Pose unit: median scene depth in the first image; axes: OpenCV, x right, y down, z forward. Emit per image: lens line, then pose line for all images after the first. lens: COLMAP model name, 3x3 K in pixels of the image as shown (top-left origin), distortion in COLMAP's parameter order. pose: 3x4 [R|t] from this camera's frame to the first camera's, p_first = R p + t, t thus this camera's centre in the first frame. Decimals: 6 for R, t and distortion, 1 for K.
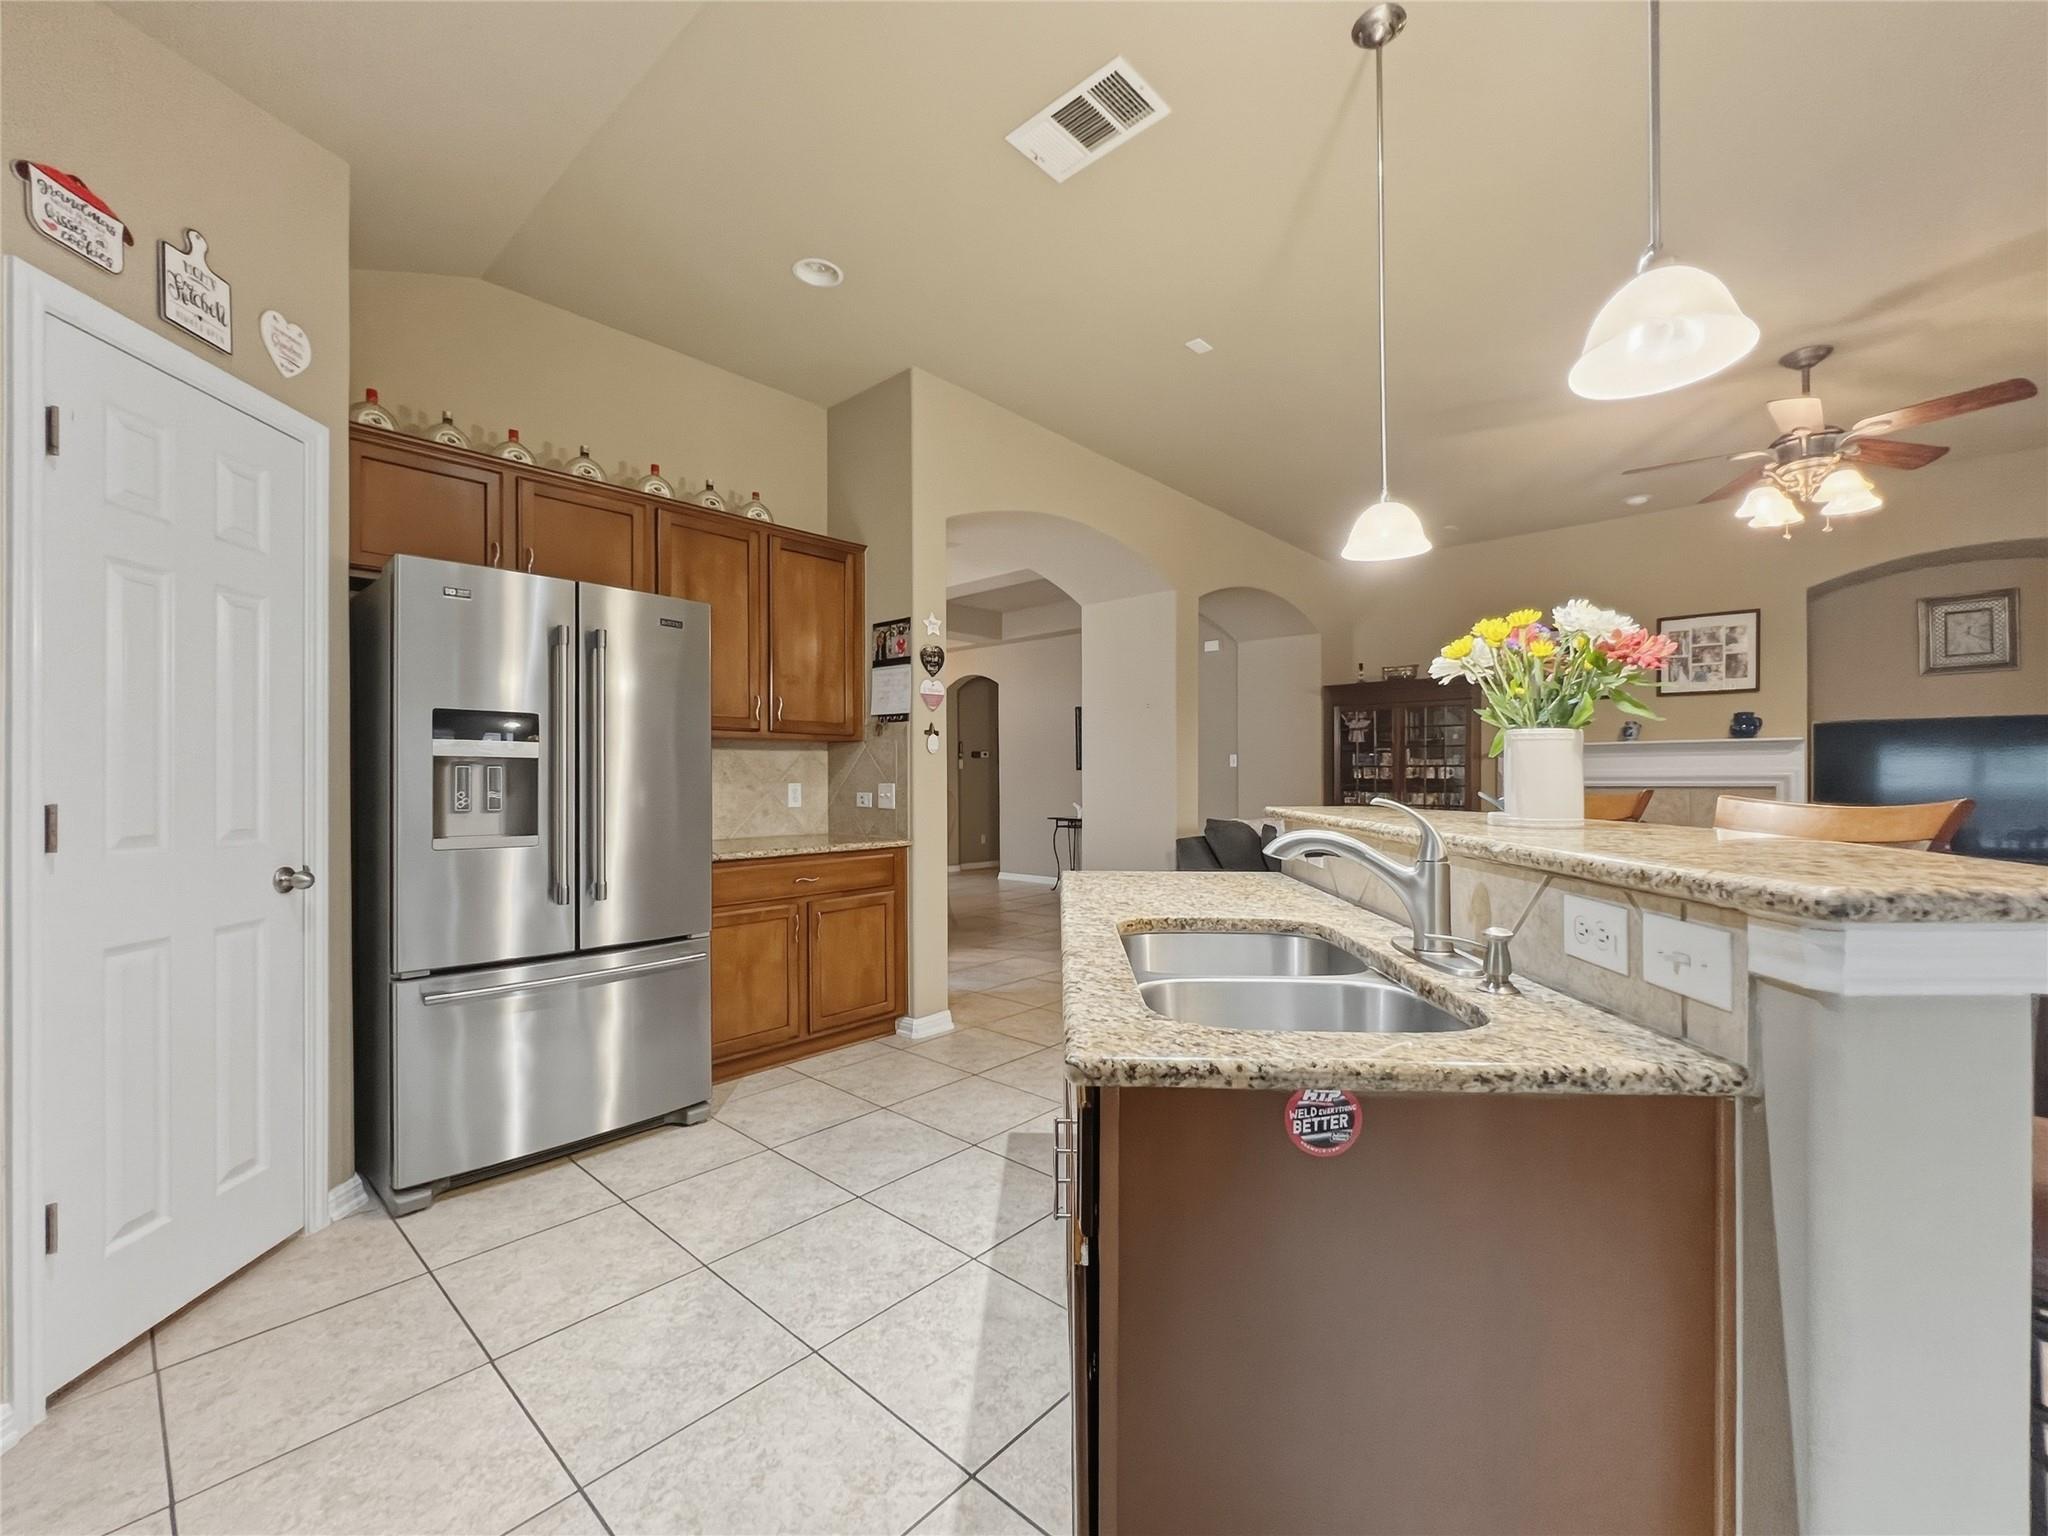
lens RADIAL K [[842.2, 0, 1024.8], [0, 842.2, 778.6], [0, 0, 1]] dist [-0.000342, 0.000083]
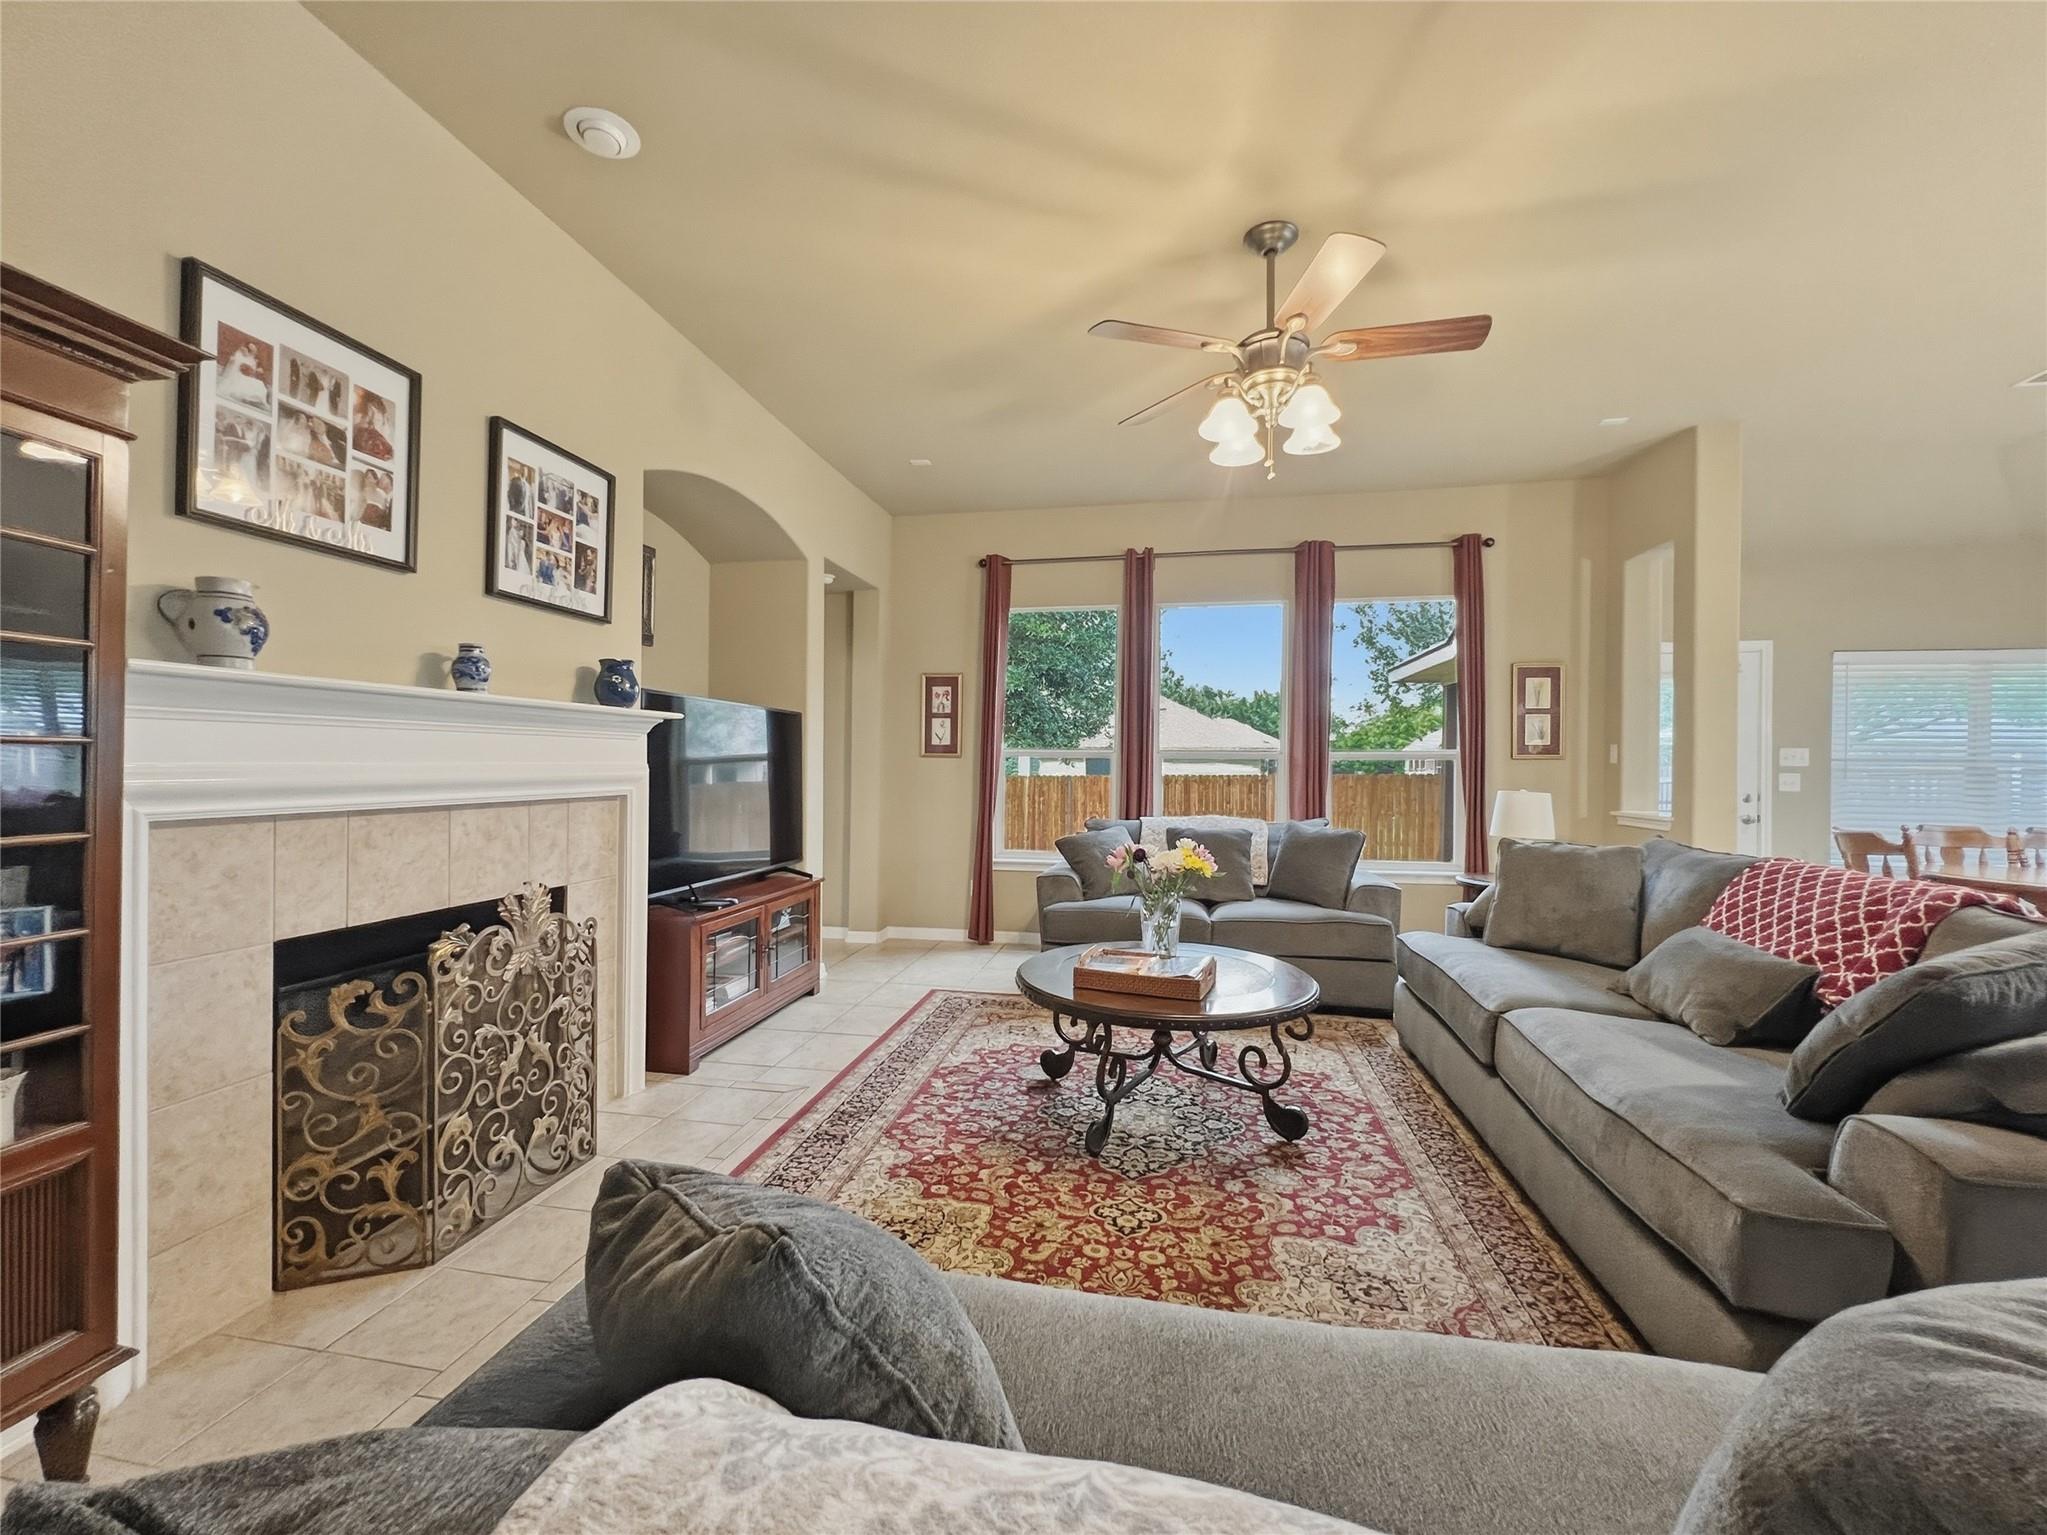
lens RADIAL K [[845.7, 0, 1020.6], [0, 845.7, 770.5], [0, 0, 1]] dist [0.001757, -0.000007]
pose [[-0.520031, -0.006804, 0.854120, 0.773900], [-0.006070, 0.999972, 0.004271, -0.039130], [-0.854126, -0.002963, -0.520058, 3.191608]]
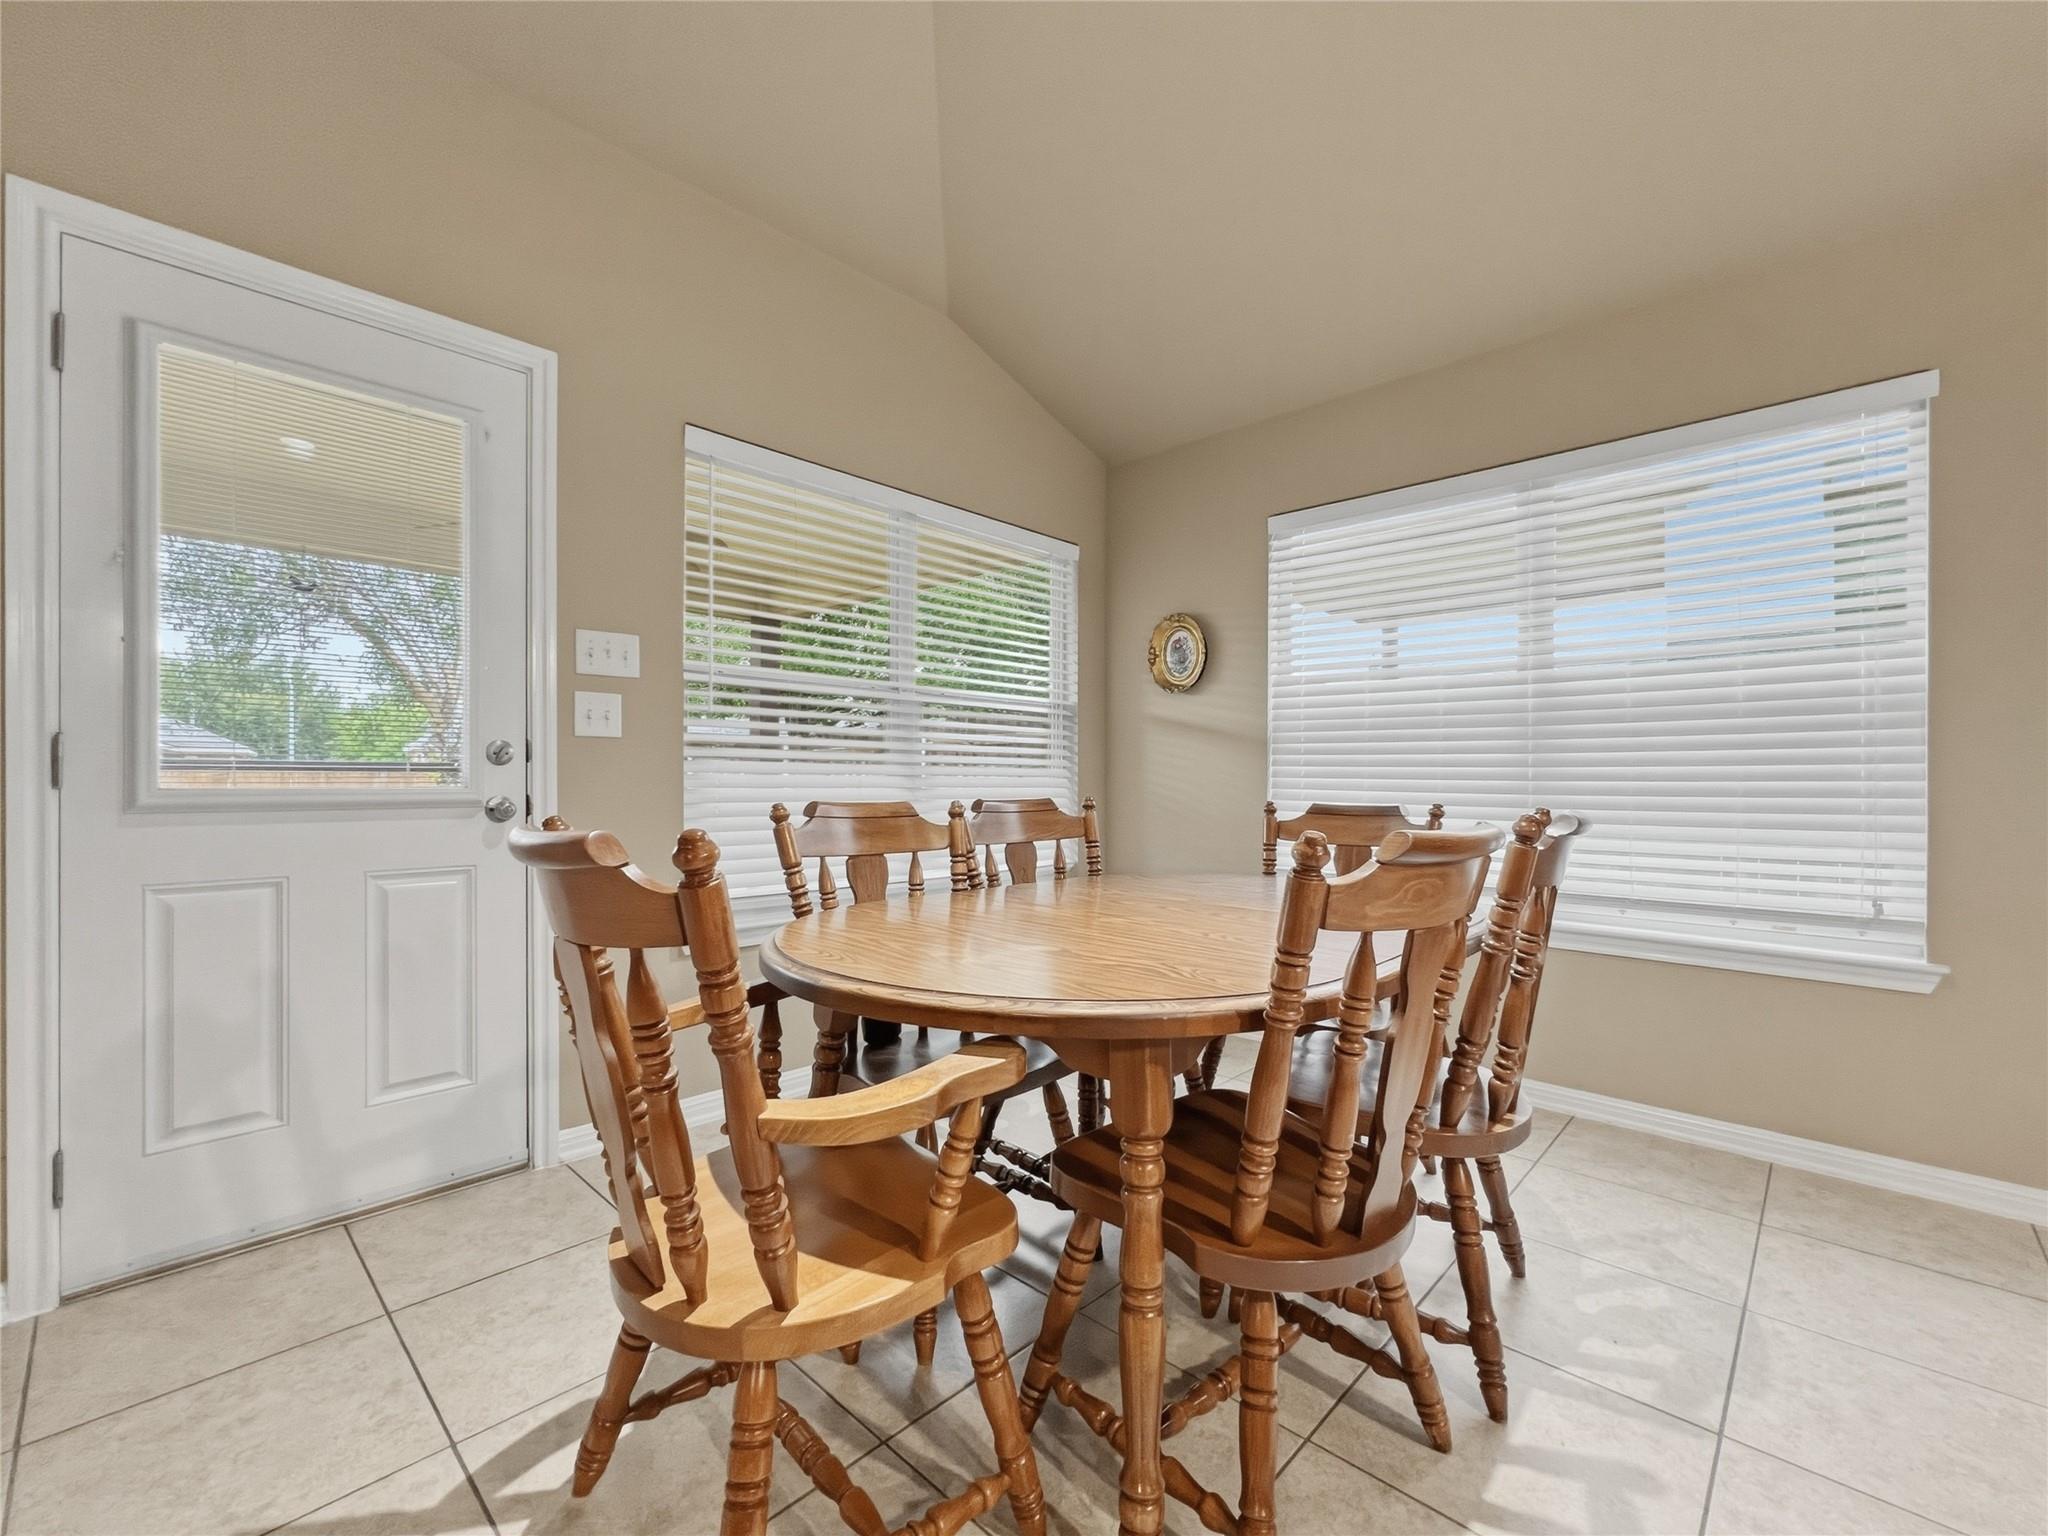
lens RADIAL K [[856.9, 0, 1010.9], [0, 856.9, 768.4], [0, 0, 1]] dist [0.000154, -0.000046]
pose [[-0.999111, 0.000520, 0.042155, 1.276512], [0.000102, 0.999951, -0.009930, 0.090690], [-0.042158, -0.009917, -0.999062, 0.494592]]
